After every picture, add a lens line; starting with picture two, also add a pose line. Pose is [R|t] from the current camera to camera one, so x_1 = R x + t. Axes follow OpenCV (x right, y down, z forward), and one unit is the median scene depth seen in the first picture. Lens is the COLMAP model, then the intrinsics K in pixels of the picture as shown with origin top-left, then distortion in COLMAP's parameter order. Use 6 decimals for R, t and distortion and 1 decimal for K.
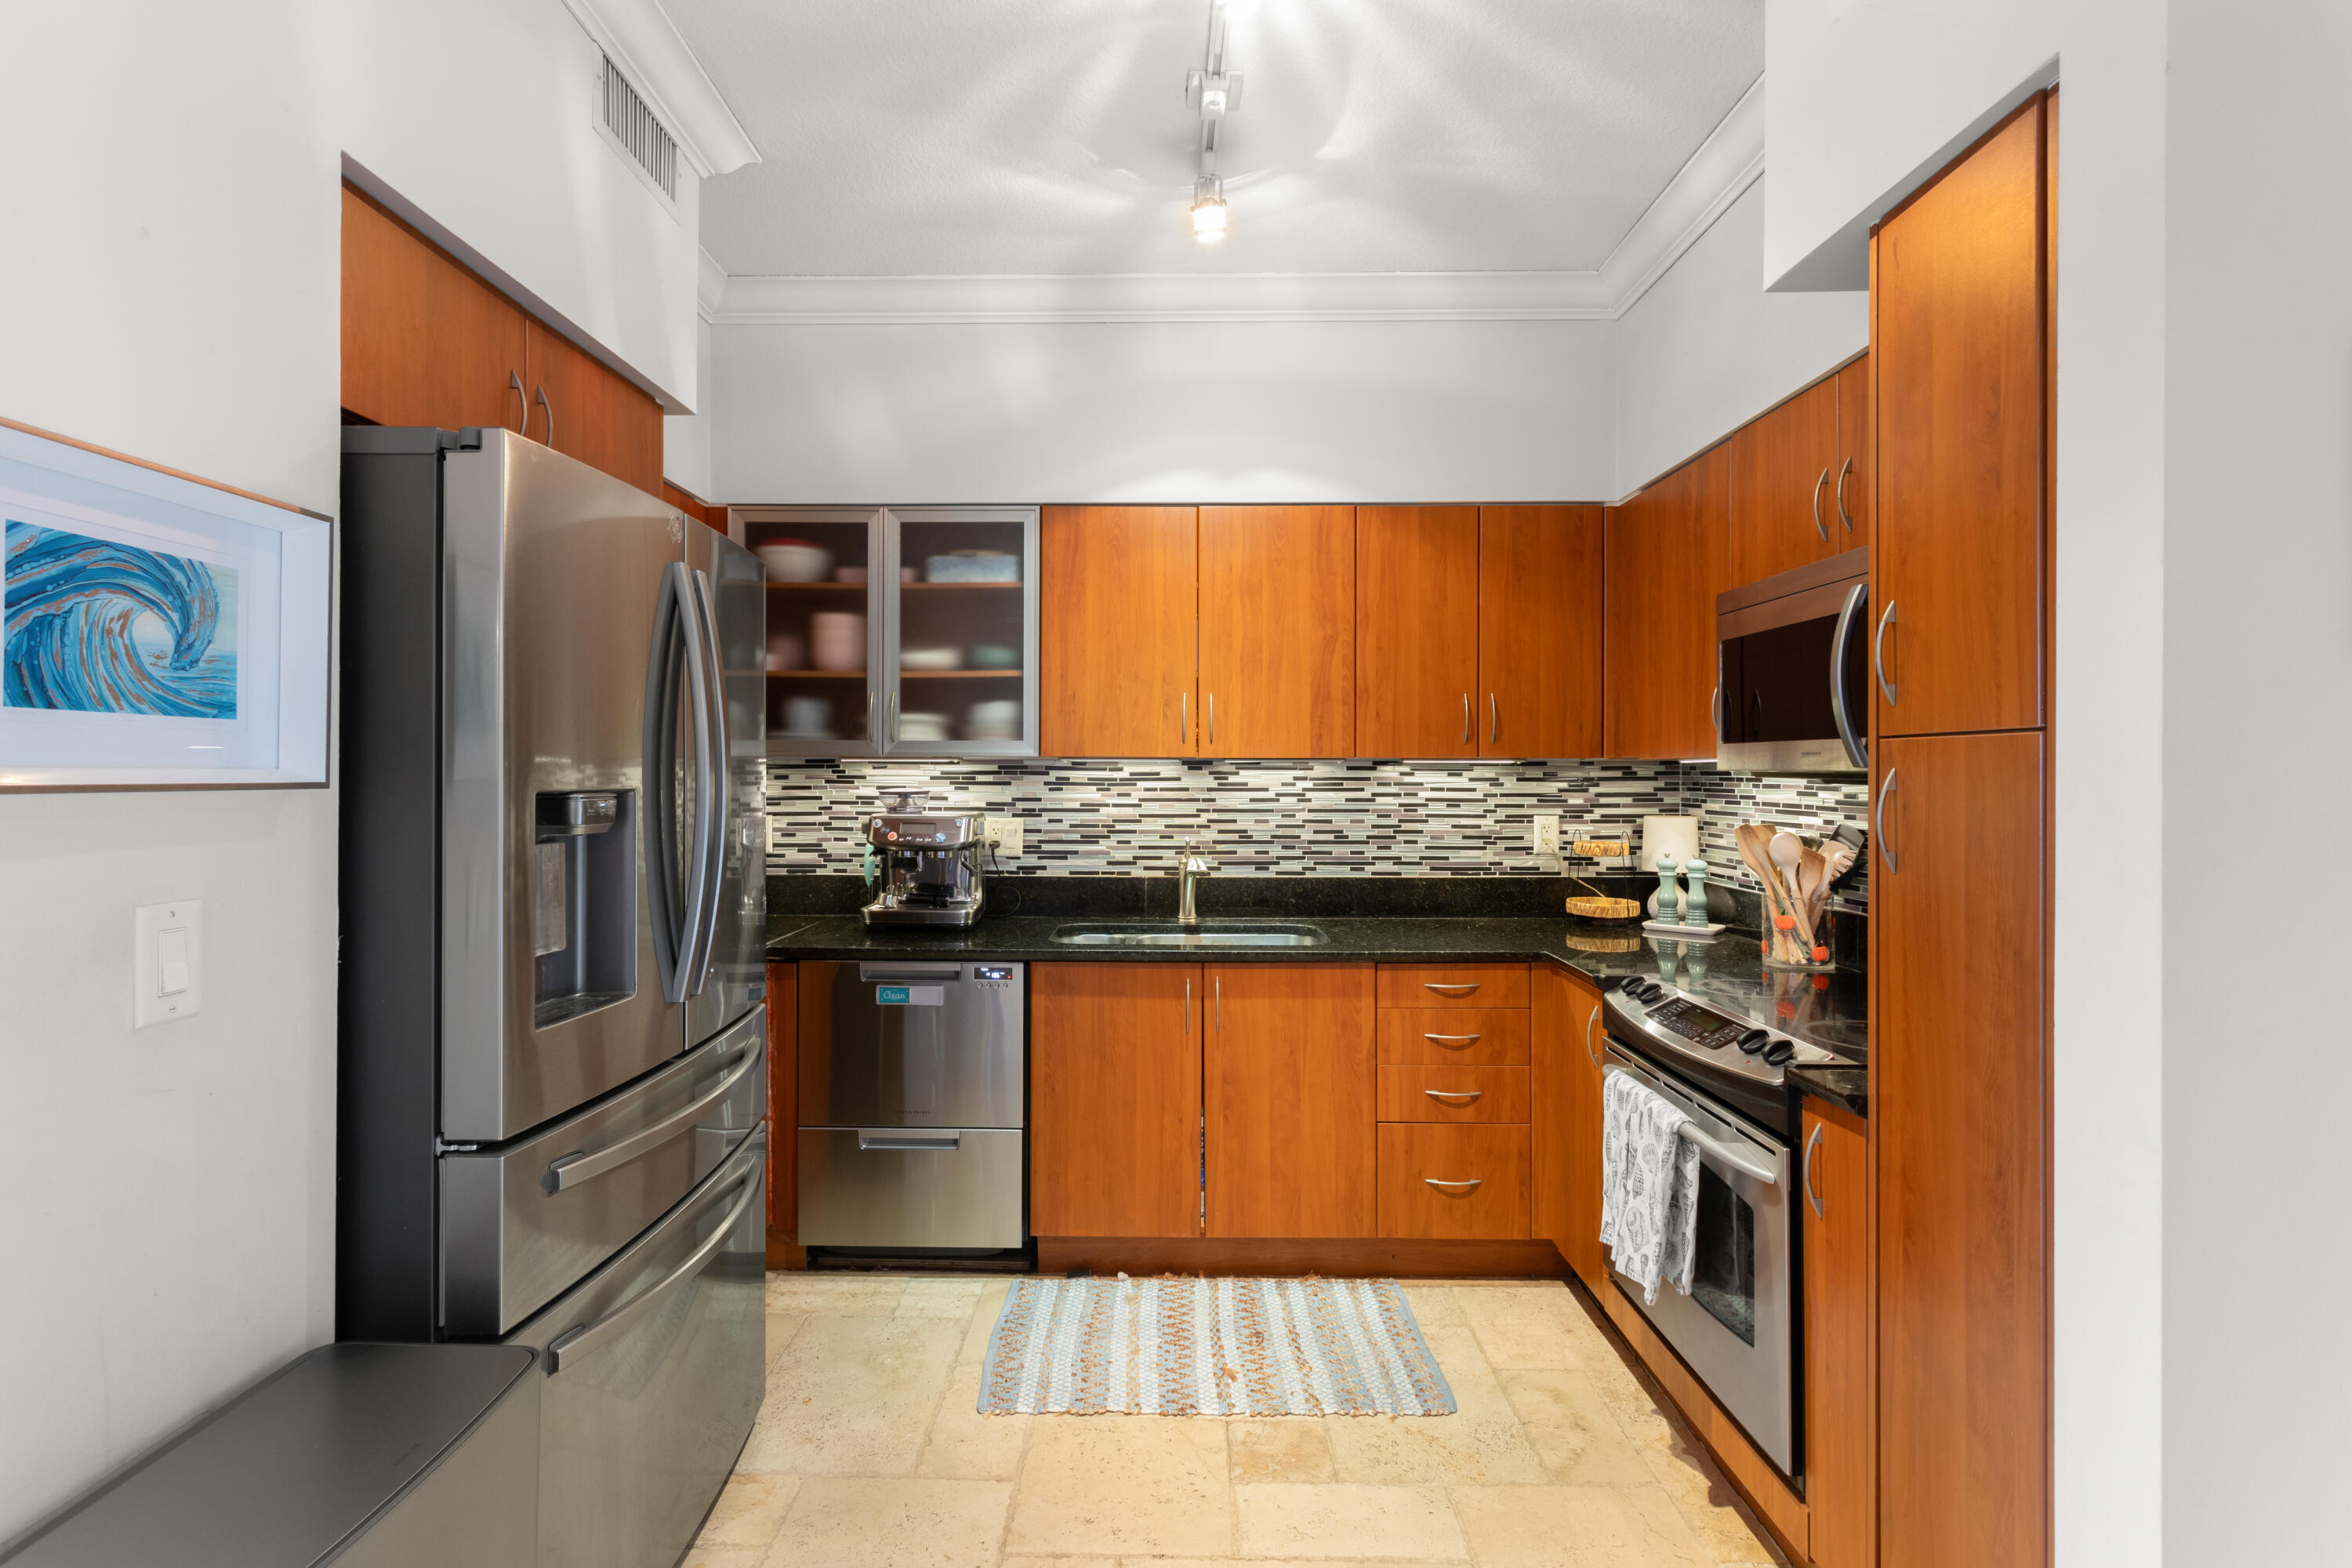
lens RADIAL K [[1132.0, 0, 1157.2], [0, 1132.0, 736.4], [0, 0, 1]] dist [-0.000315, 0.000625]
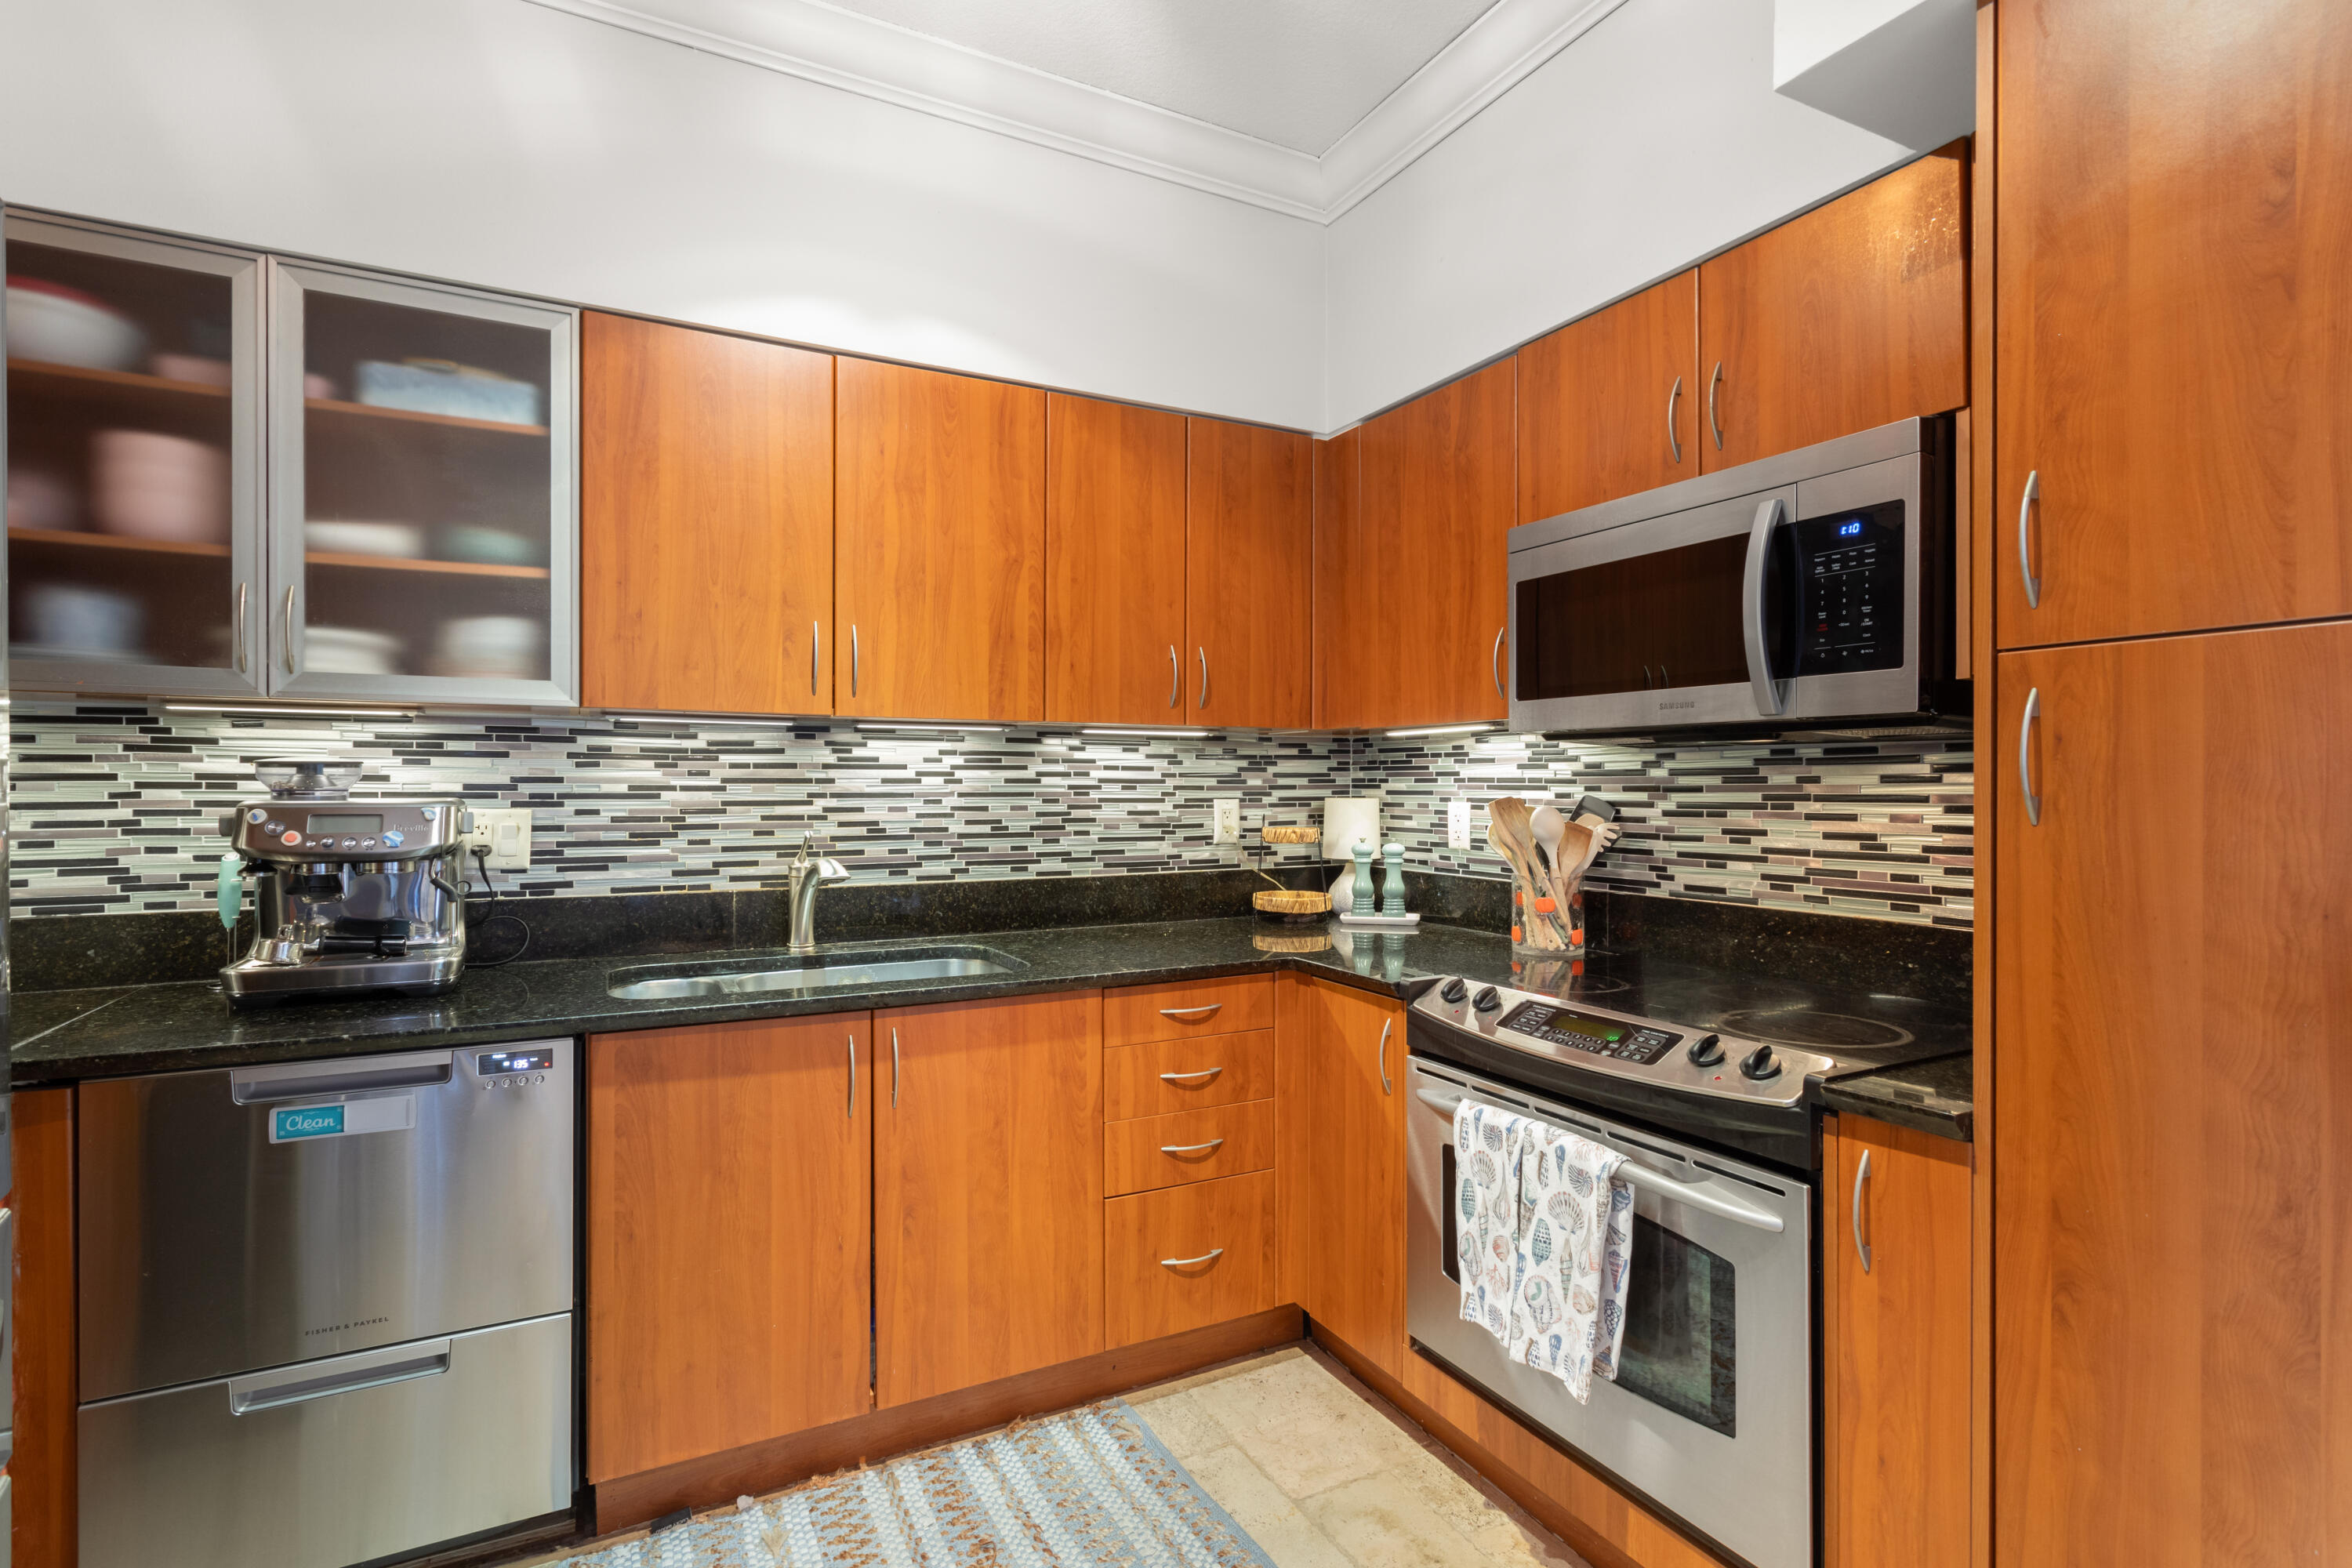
lens RADIAL K [[1139.9, 0, 1172.6], [0, 1139.9, 771.2], [0, 0, 1]] dist [0.000208, 0.001332]
pose [[0.881784, 0.003478, 0.471641, -0.110981], [-0.013483, 0.999750, 0.017836, 0.037331], [-0.471461, -0.022086, 0.881610, 0.280818]]
